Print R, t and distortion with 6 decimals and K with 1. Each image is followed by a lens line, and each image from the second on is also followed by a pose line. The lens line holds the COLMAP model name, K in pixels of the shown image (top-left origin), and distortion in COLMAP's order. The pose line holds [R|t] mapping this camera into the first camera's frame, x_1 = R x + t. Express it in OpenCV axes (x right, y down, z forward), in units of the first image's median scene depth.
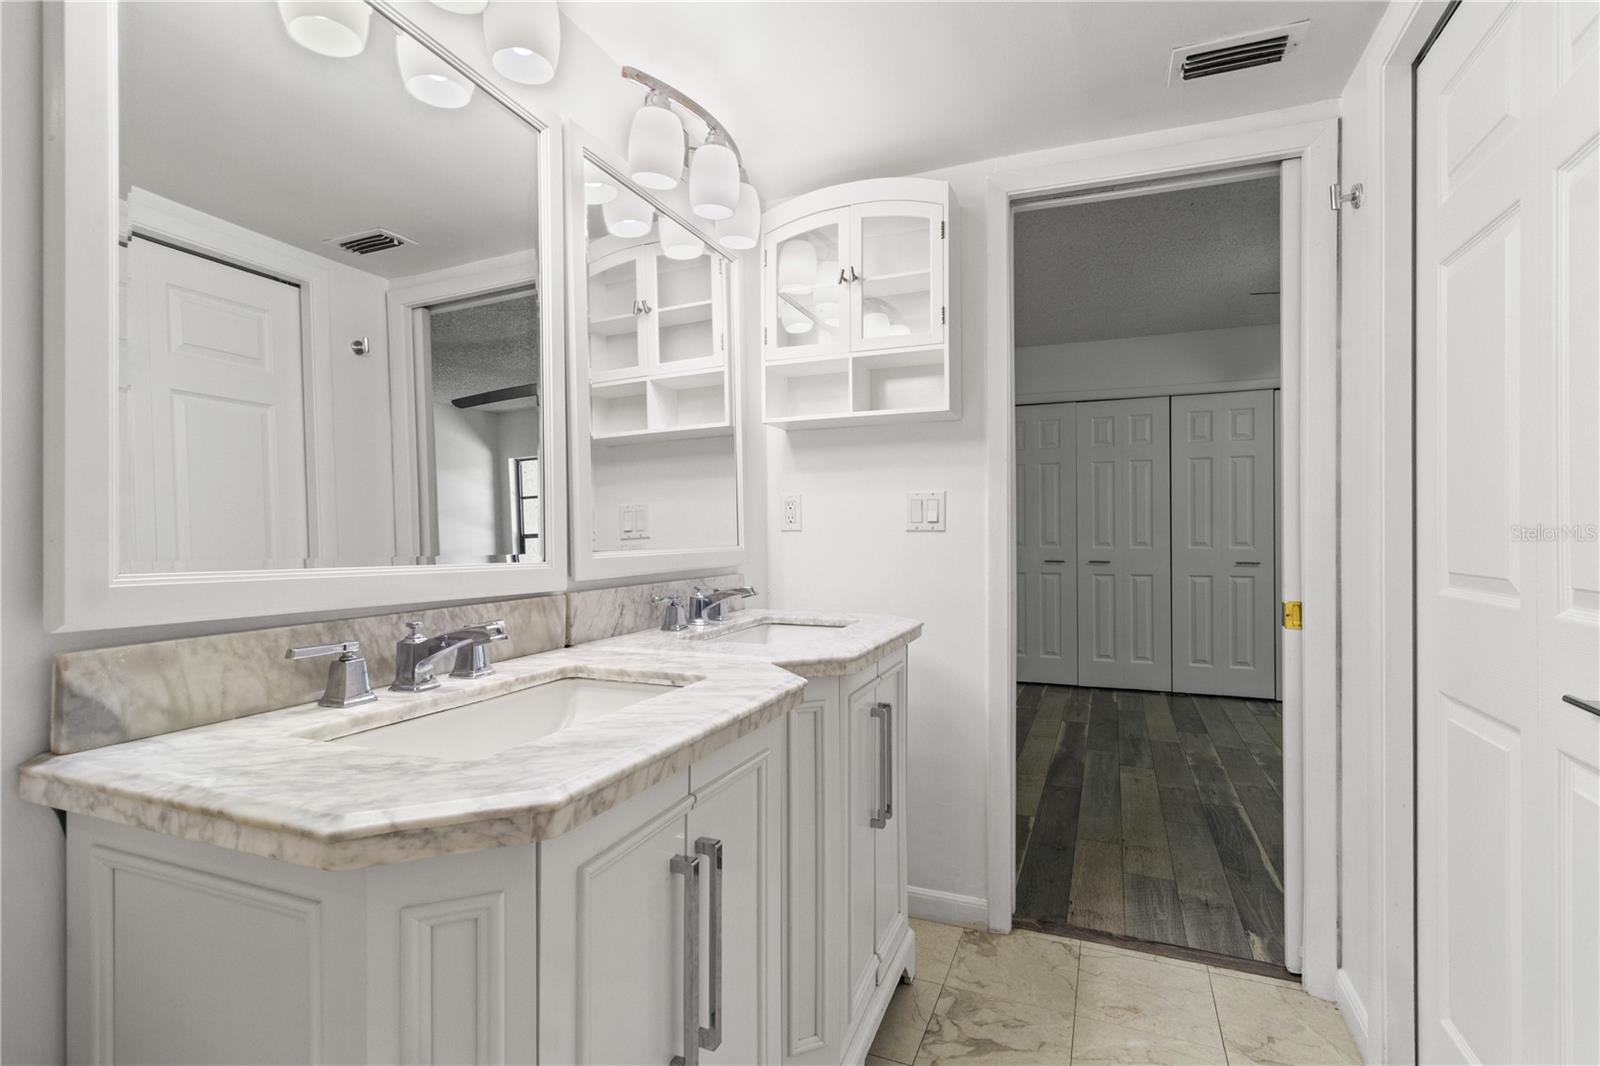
lens RADIAL K [[773.9, 0, 806.8], [0, 773.9, 540.3], [0, 0, 1]] dist [0.000300, 0.000440]
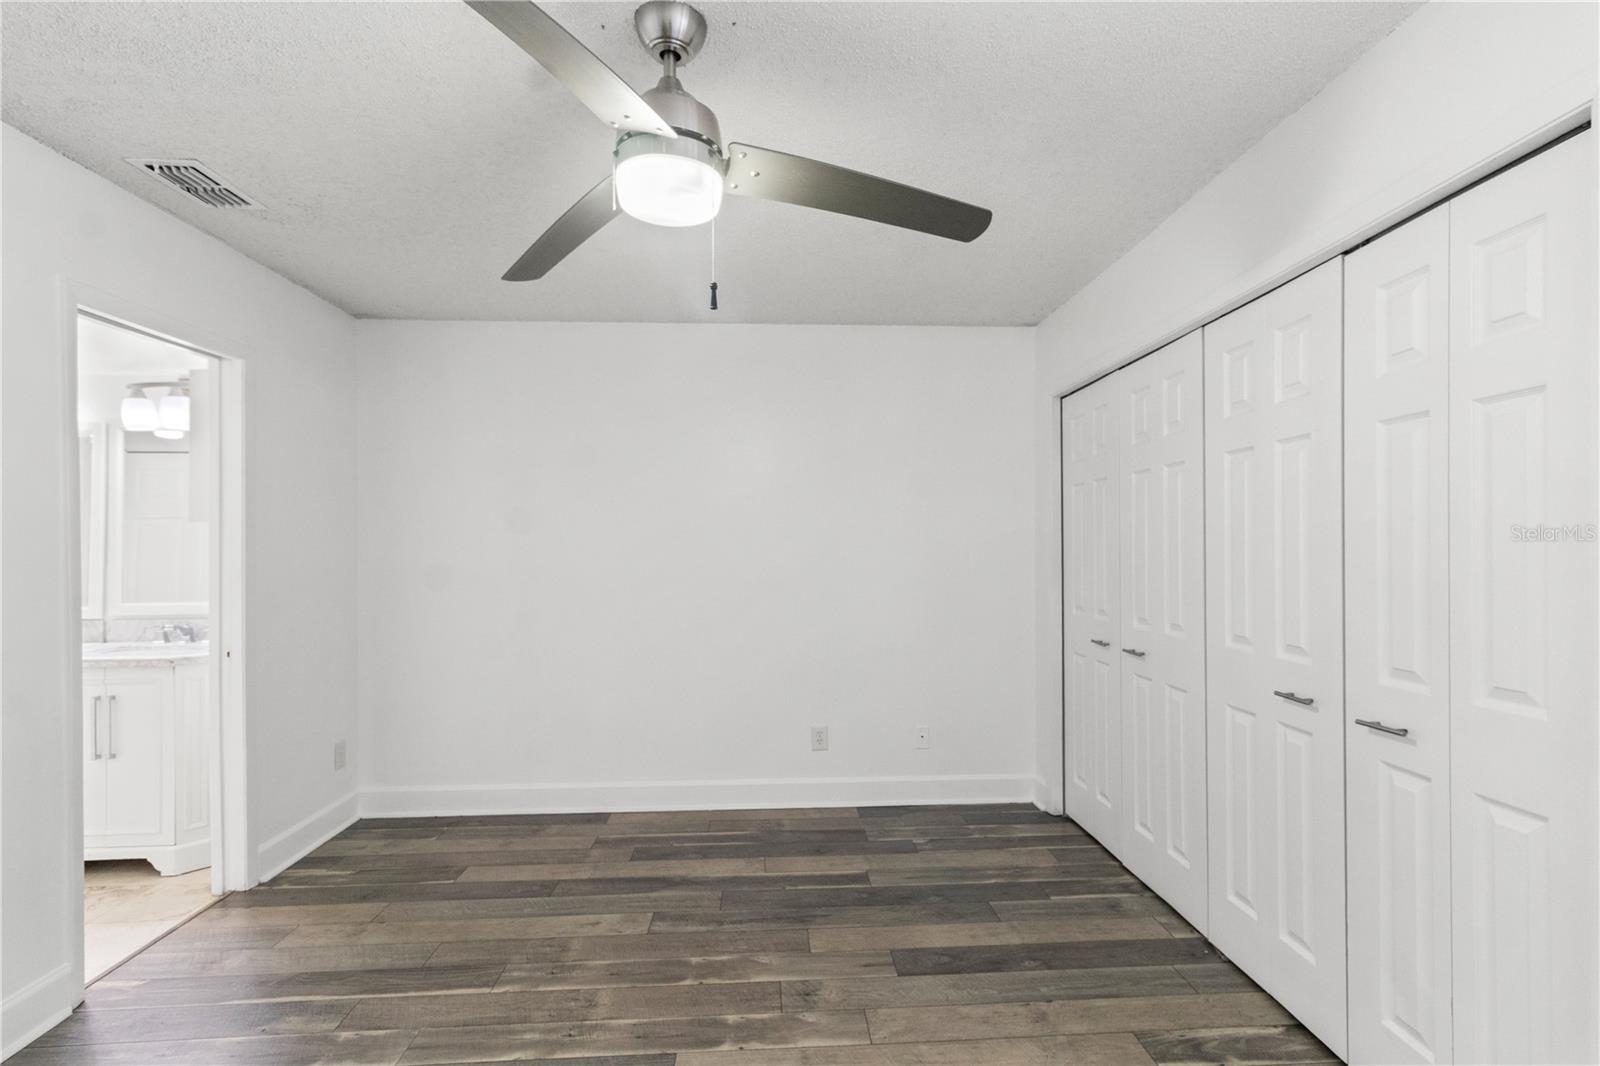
lens RADIAL K [[773.9, 0, 810.6], [0, 773.9, 549.3], [0, 0, 1]] dist [0.000300, 0.000440]
pose [[0.418916, 0.001115, -0.908024, 1.231205], [-0.003397, 0.999994, -0.000339, -0.070230], [0.908019, 0.003227, 0.418917, 0.871761]]
